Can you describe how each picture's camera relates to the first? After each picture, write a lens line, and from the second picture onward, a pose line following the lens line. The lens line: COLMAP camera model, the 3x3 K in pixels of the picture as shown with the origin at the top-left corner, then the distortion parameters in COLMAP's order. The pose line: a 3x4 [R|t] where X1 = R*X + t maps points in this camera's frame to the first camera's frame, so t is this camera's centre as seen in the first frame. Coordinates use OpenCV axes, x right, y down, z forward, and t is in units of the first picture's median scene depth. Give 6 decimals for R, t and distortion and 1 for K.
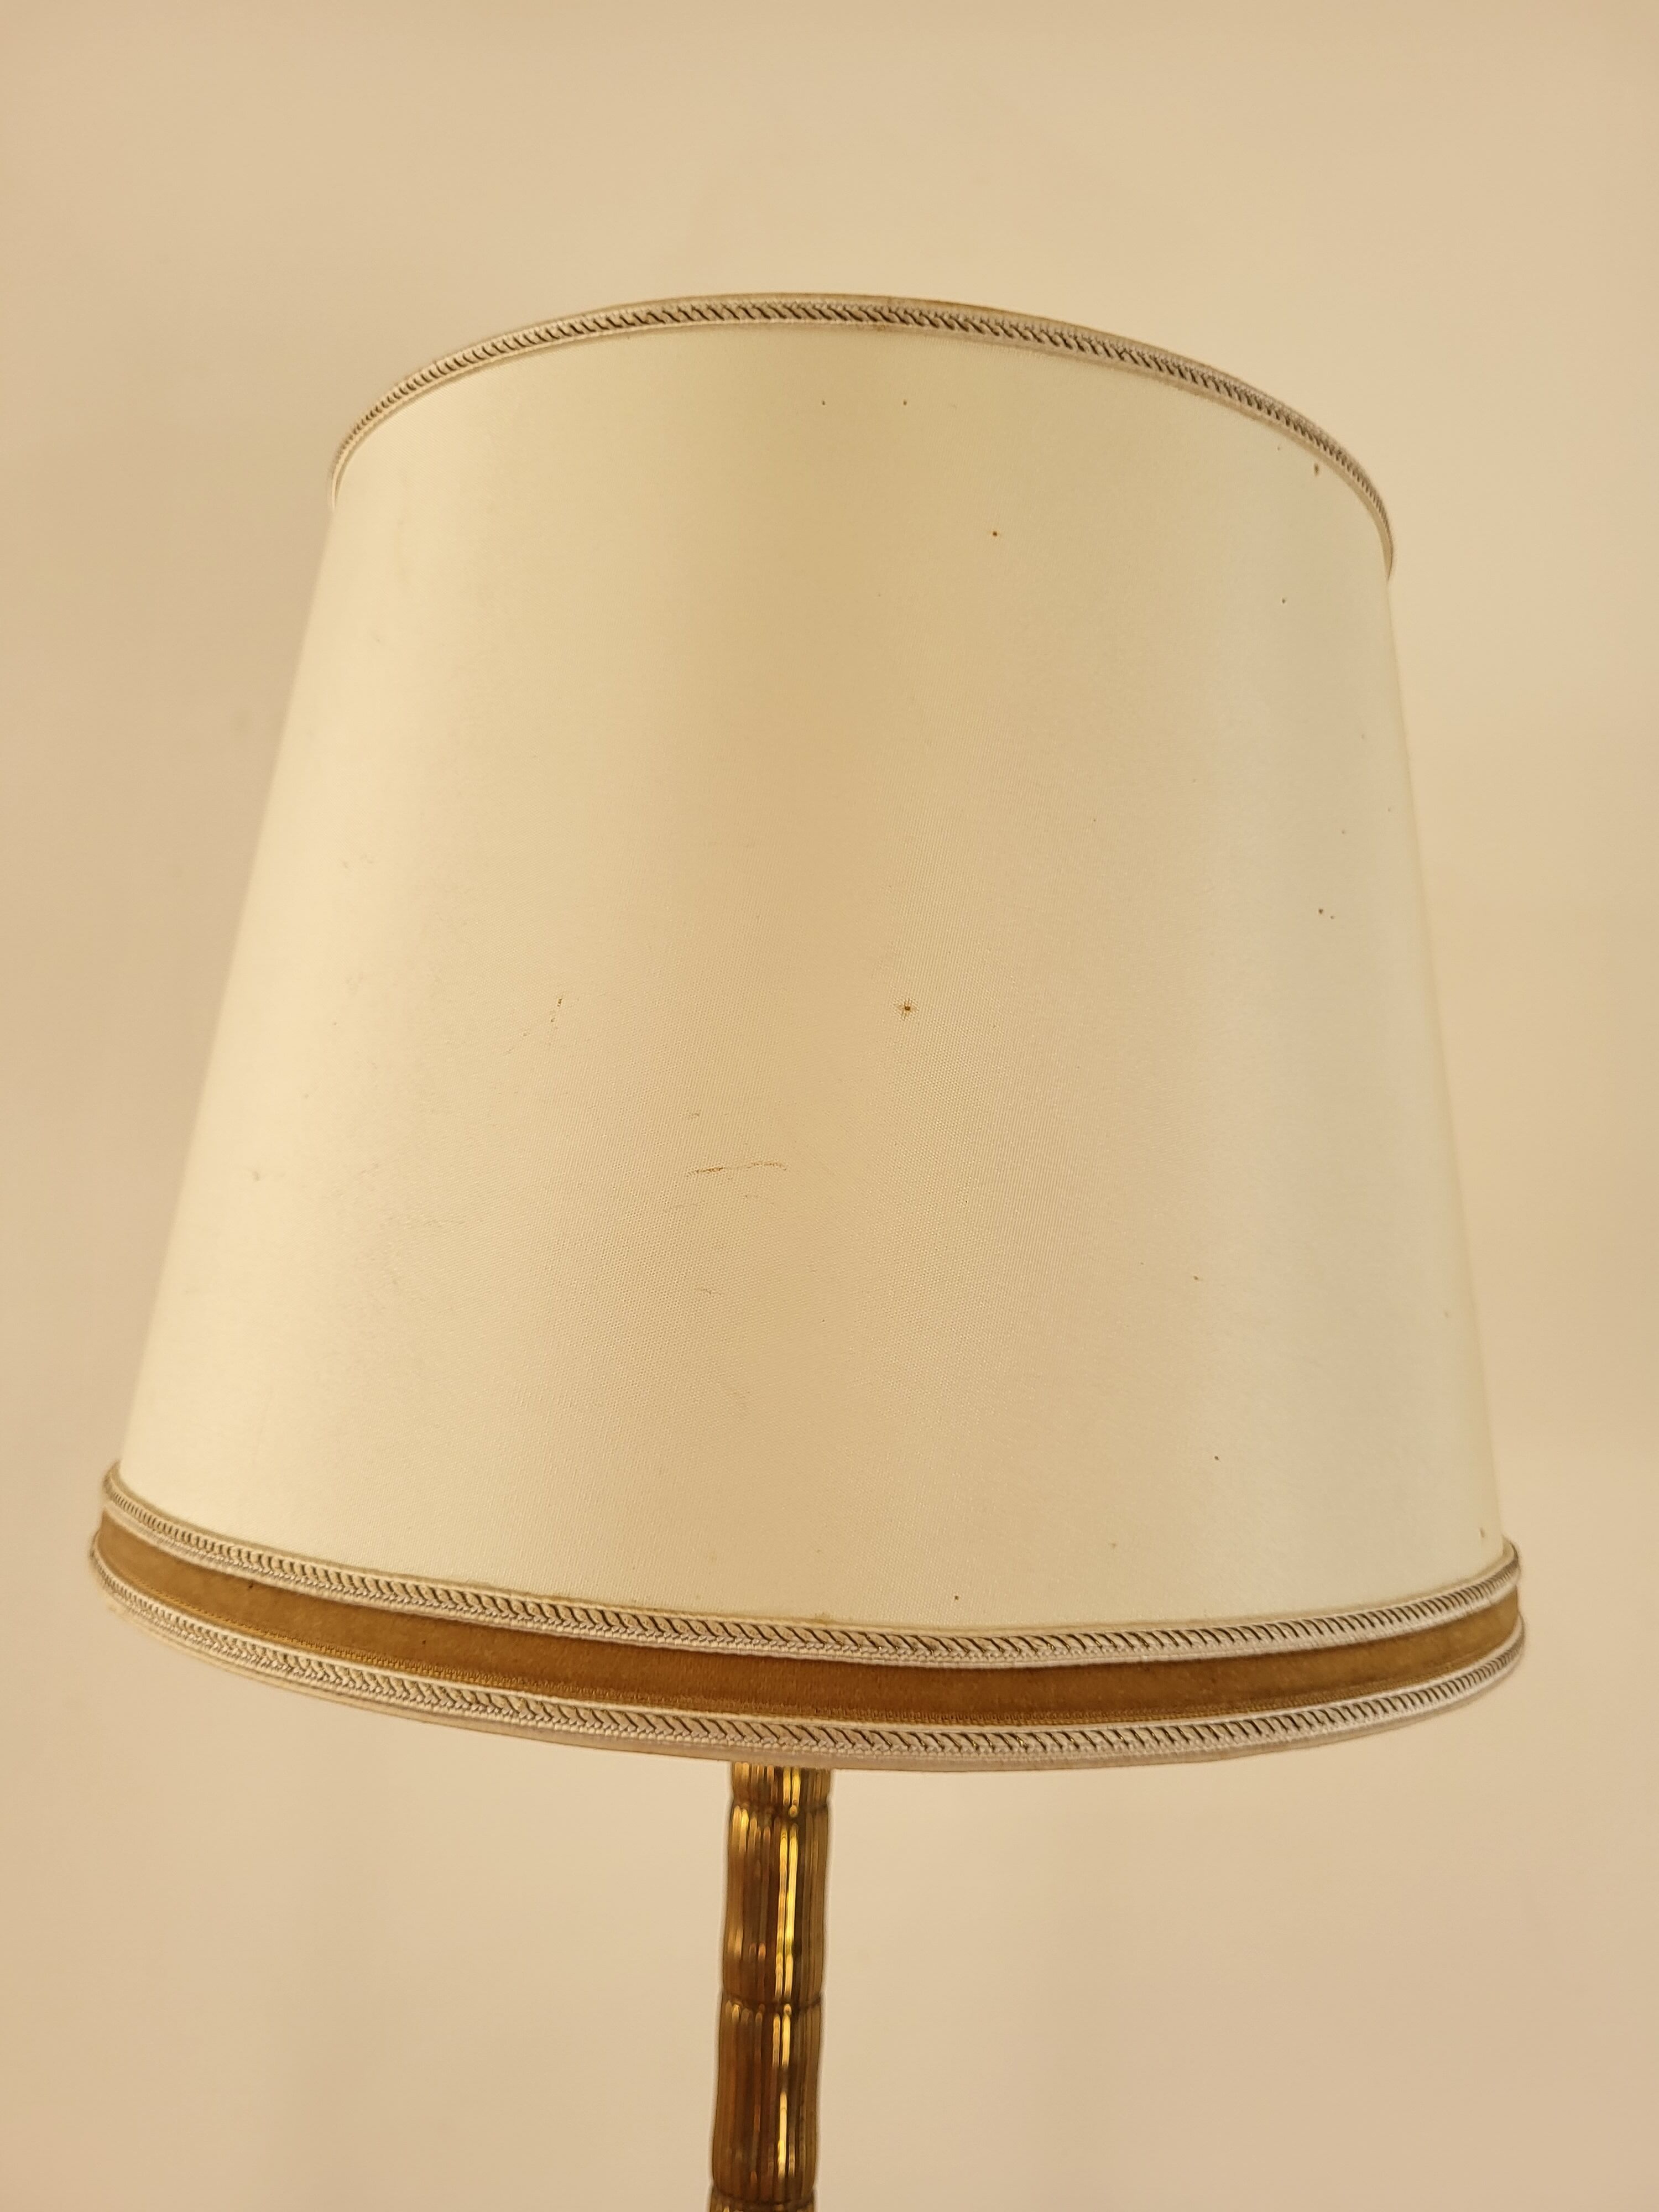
lens RADIAL K [[1800.0, 0, 831.8], [0, 1800.0, 1112.9], [0, 0, 1]] dist [0.014862, -0.001559]
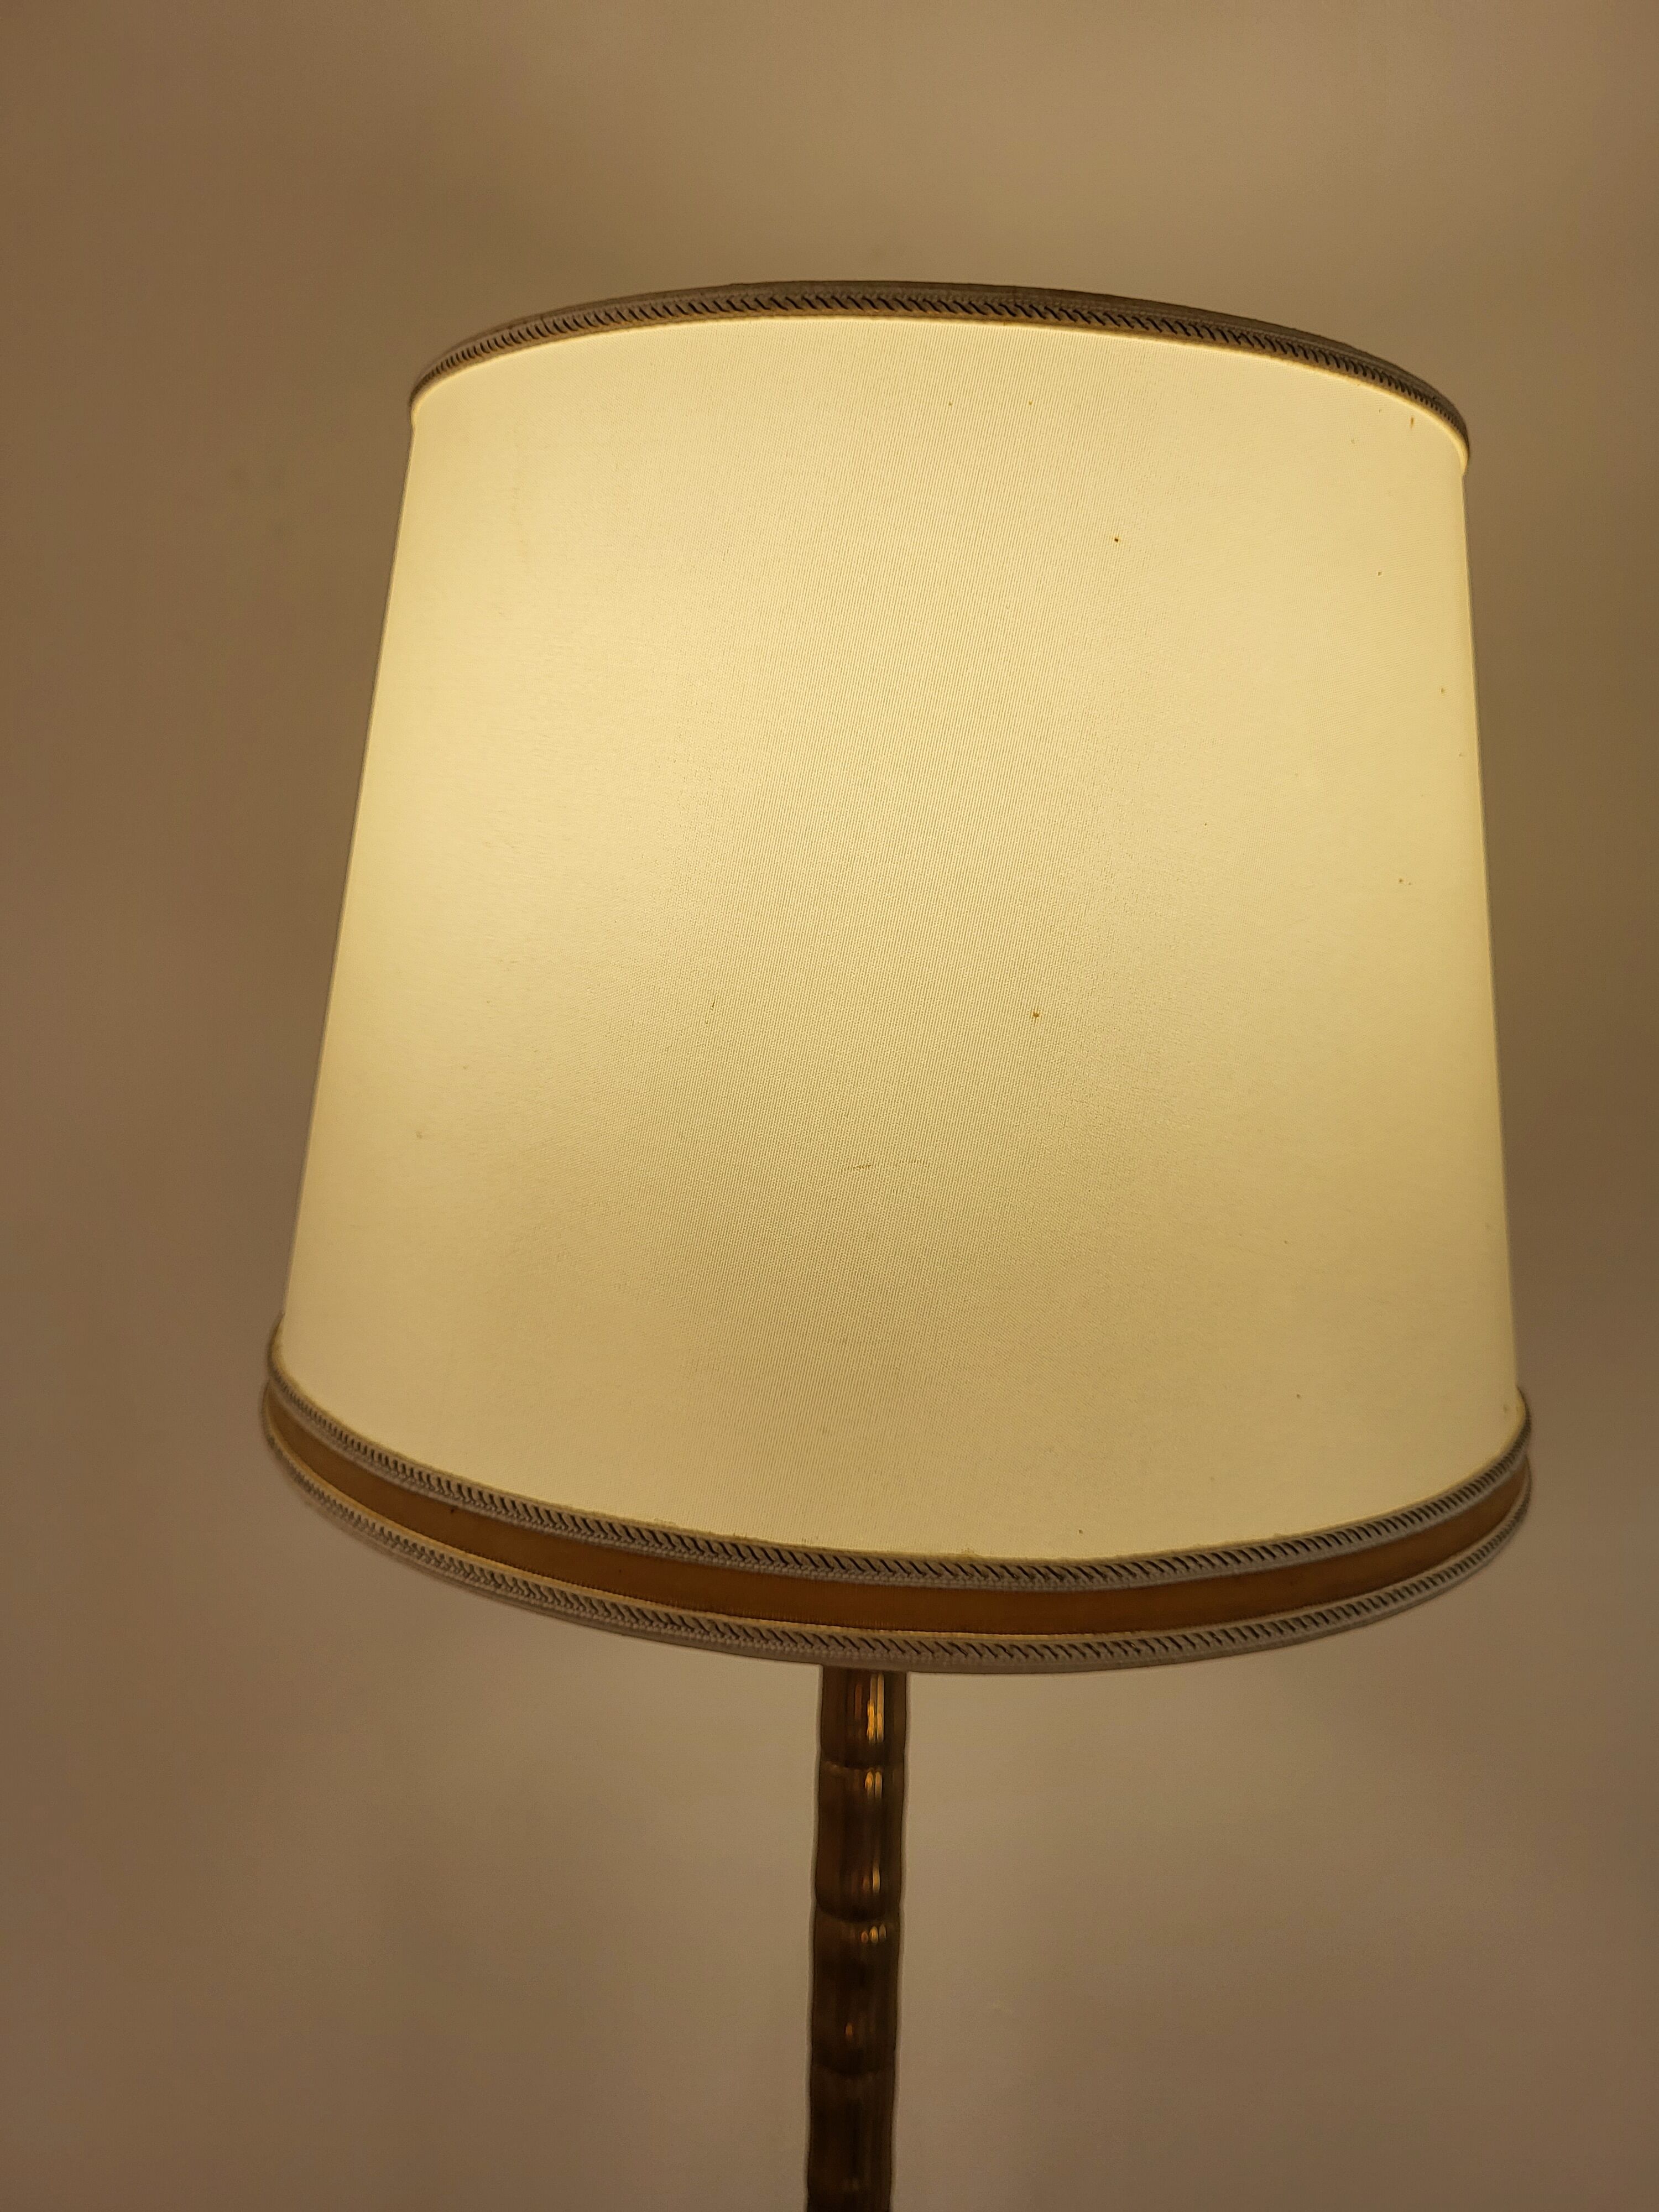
lens RADIAL K [[1800.0, 0, 827.0], [0, 1800.0, 1097.3], [0, 0, 1]] dist [0.014862, -0.001559]
pose [[0.999384, -0.017730, 0.030287, -0.124272], [0.011124, 0.978533, 0.205789, -0.246811], [-0.033286, -0.205325, 0.978128, -0.080485]]
